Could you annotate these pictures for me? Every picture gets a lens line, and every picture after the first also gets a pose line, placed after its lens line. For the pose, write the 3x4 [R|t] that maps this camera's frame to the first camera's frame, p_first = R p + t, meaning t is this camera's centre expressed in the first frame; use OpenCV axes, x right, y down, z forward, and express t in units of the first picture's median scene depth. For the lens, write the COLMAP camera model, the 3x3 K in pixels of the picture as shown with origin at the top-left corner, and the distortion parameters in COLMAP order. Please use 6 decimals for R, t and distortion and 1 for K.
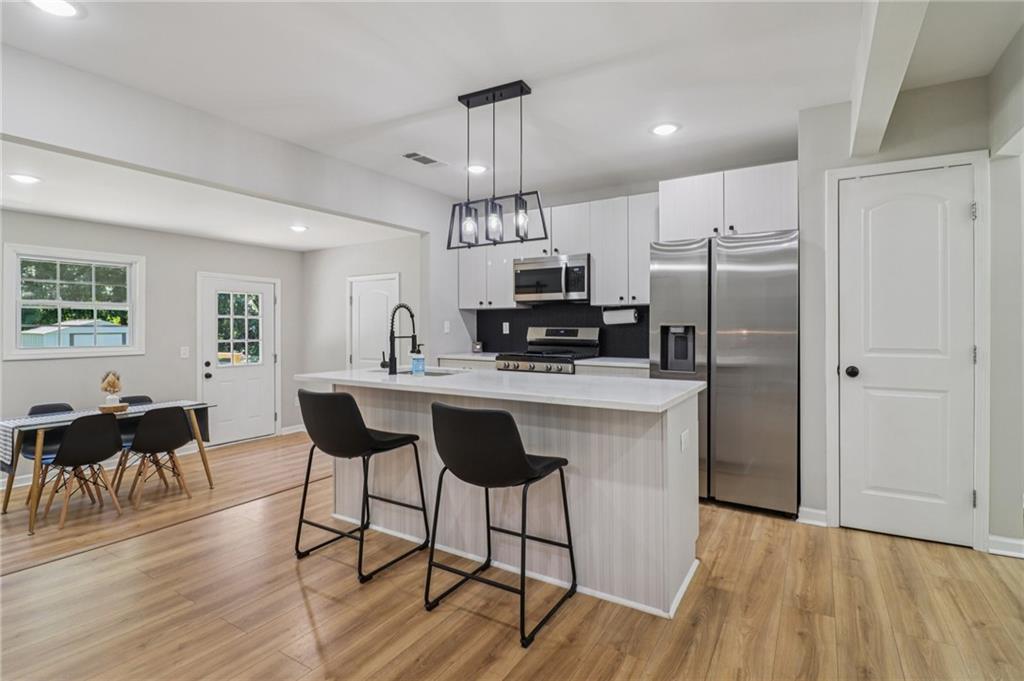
lens RADIAL K [[484.4, 0, 522.0], [0, 484.4, 327.6], [0, 0, 1]] dist [0.000857, -0.012425]
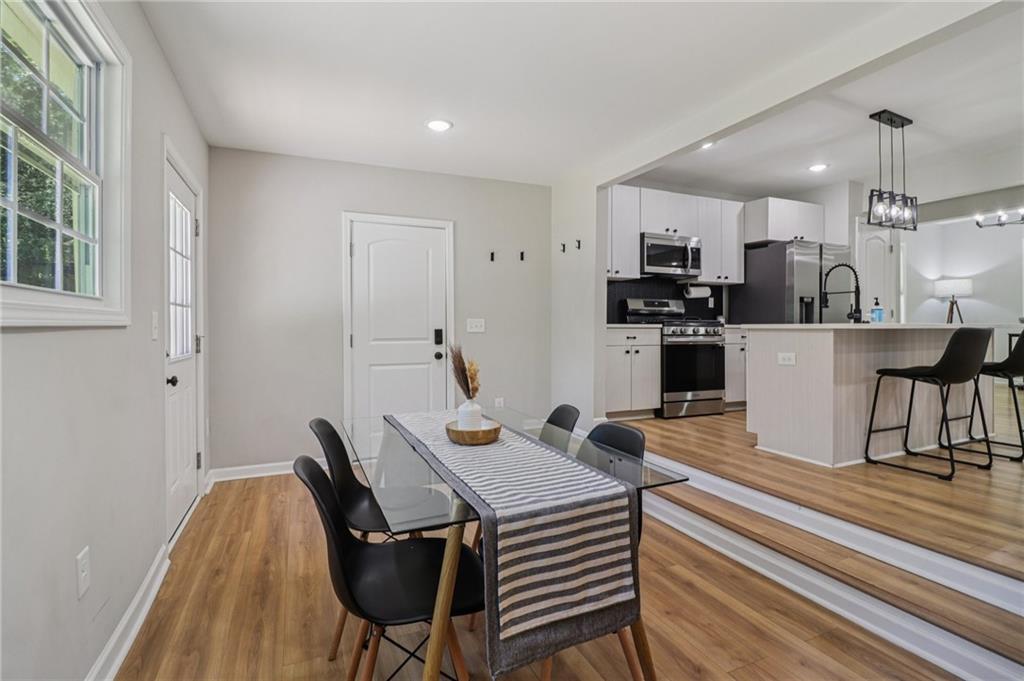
lens RADIAL K [[486.2, 0, 514.8], [0, 486.2, 327.5], [0, 0, 1]] dist [0.003478, -0.014196]
pose [[0.573732, -0.000812, 0.819043, -1.500020], [0.001108, 0.999999, 0.000215, 0.093500], [-0.819042, 0.000784, 0.573732, 0.903673]]
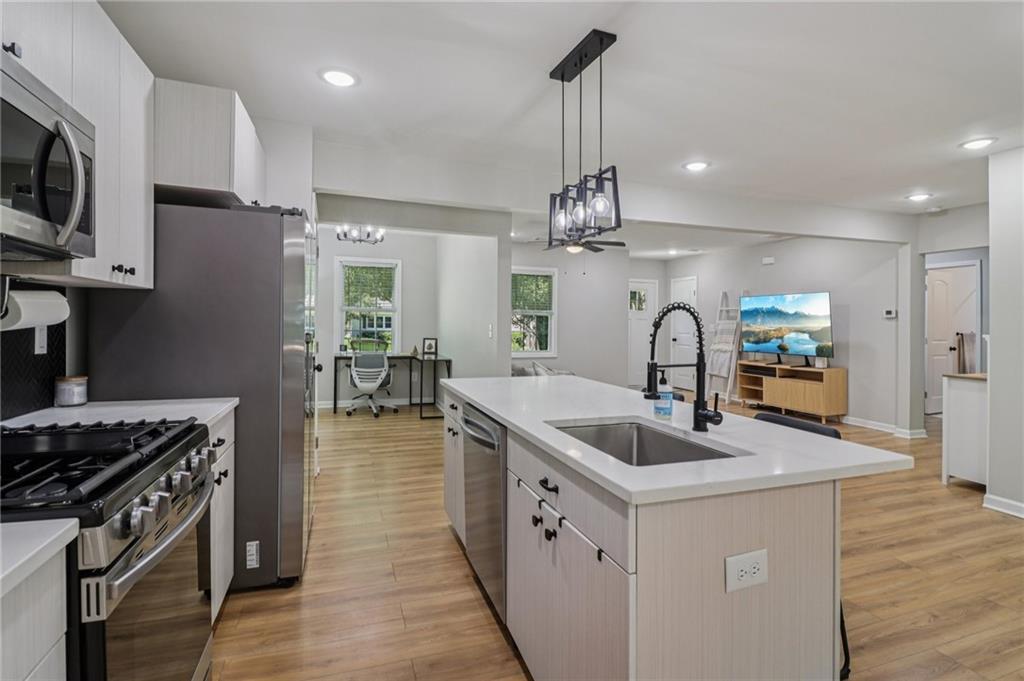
lens RADIAL K [[496.6, 0, 516.7], [0, 496.6, 339.1], [0, 0, 1]] dist [0.000125, -0.016884]
pose [[-0.766116, -0.030082, 0.641998, -0.424574], [-0.012498, 0.999412, 0.031915, -0.022803], [-0.642581, 0.016427, -0.766041, 1.418128]]
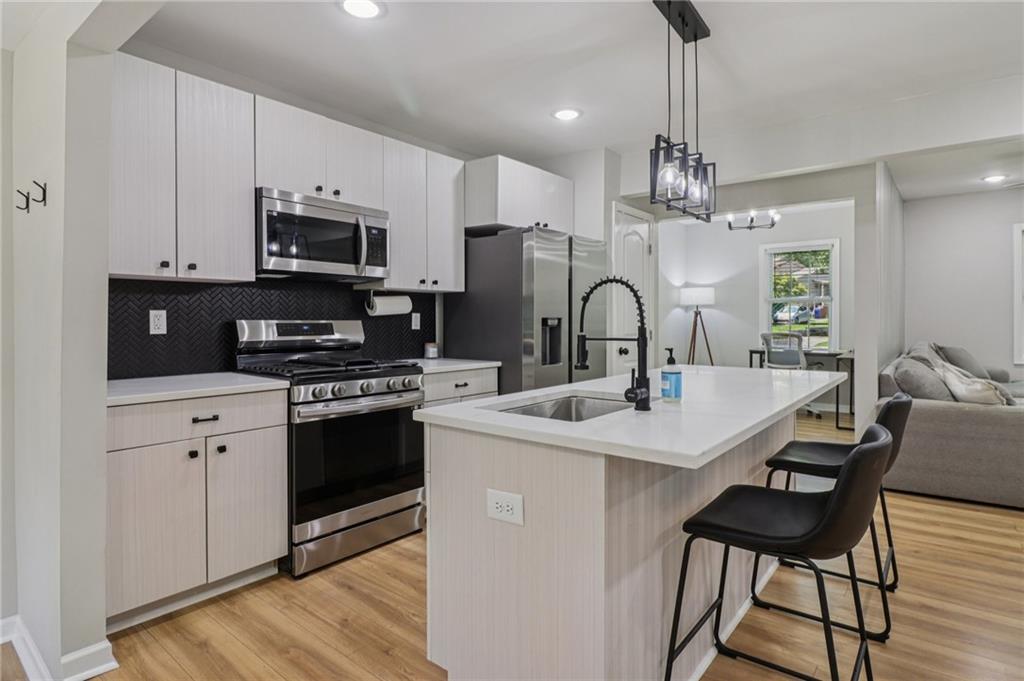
lens RADIAL K [[544.2, 0, 516.5], [0, 544.2, 321.8], [0, 0, 1]] dist [0.014317, -0.000345]
pose [[0.139859, -0.006545, 0.990150, -0.792310], [0.001958, 0.999978, 0.006333, -0.003062], [-0.990169, 0.001053, 0.139869, 0.946560]]
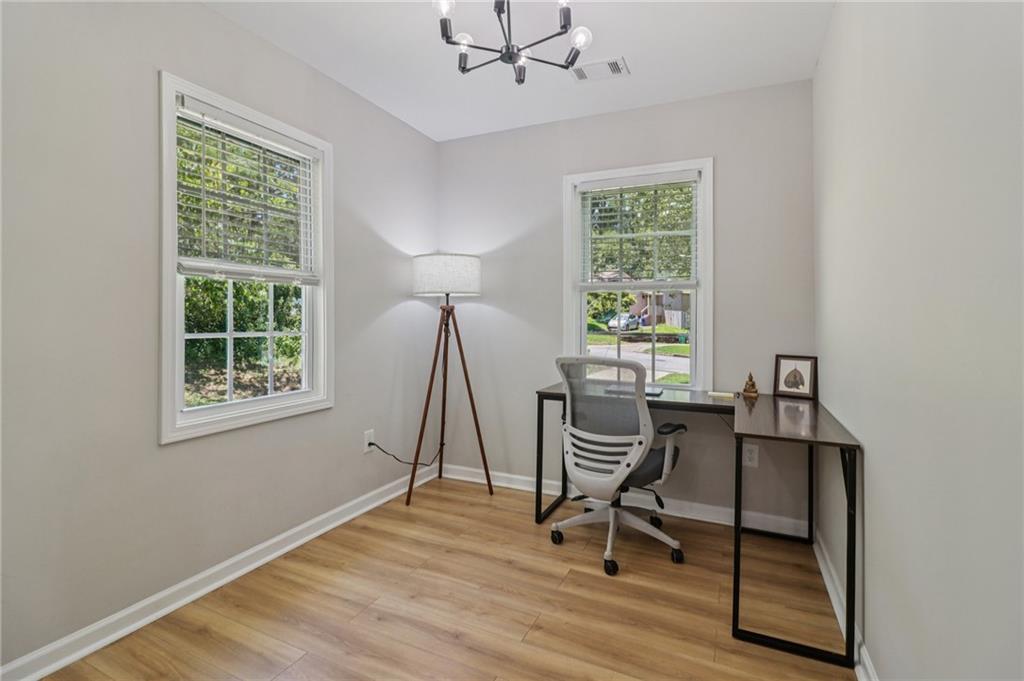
lens RADIAL K [[483.4, 0, 507.5], [0, 483.4, 315.6], [0, 0, 1]] dist [0.001712, -0.013502]
pose [[-0.090949, 0.016772, 0.995714, 0.587862], [-0.008590, 0.999808, -0.017625, 0.002870], [-0.995818, -0.010157, -0.090788, 0.477102]]
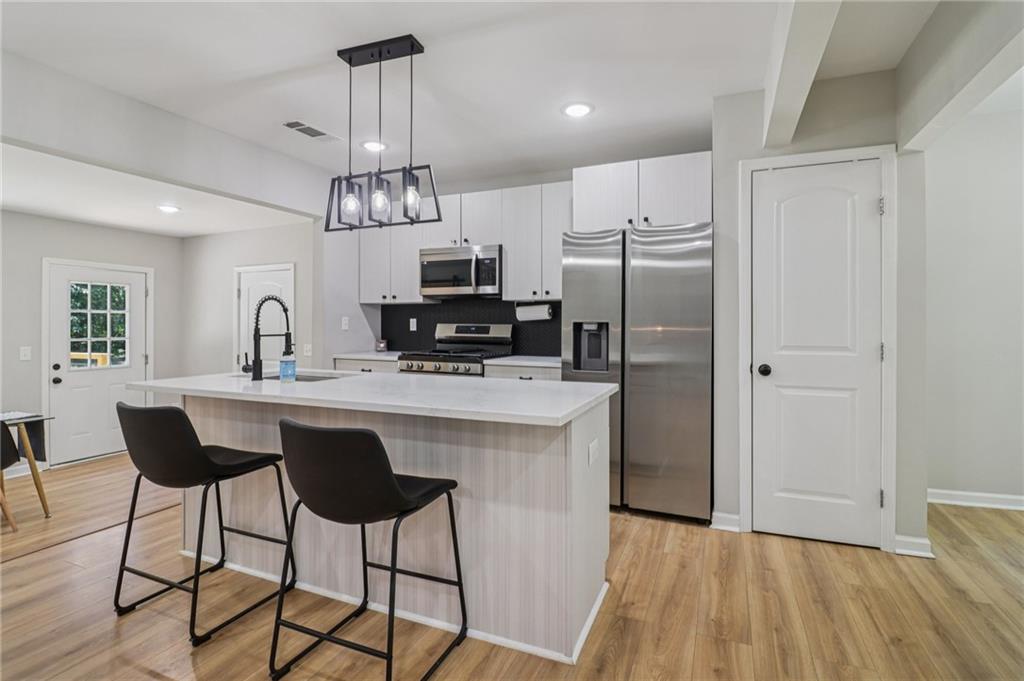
lens RADIAL K [[486.2, 0, 514.8], [0, 486.2, 327.5], [0, 0, 1]] dist [0.003478, -0.014196]
pose [[0.990402, 0.000360, 0.138216, 0.048962], [-0.001172, 0.999983, 0.005794, 0.001132], [-0.138211, -0.005900, 0.990385, 0.095587]]
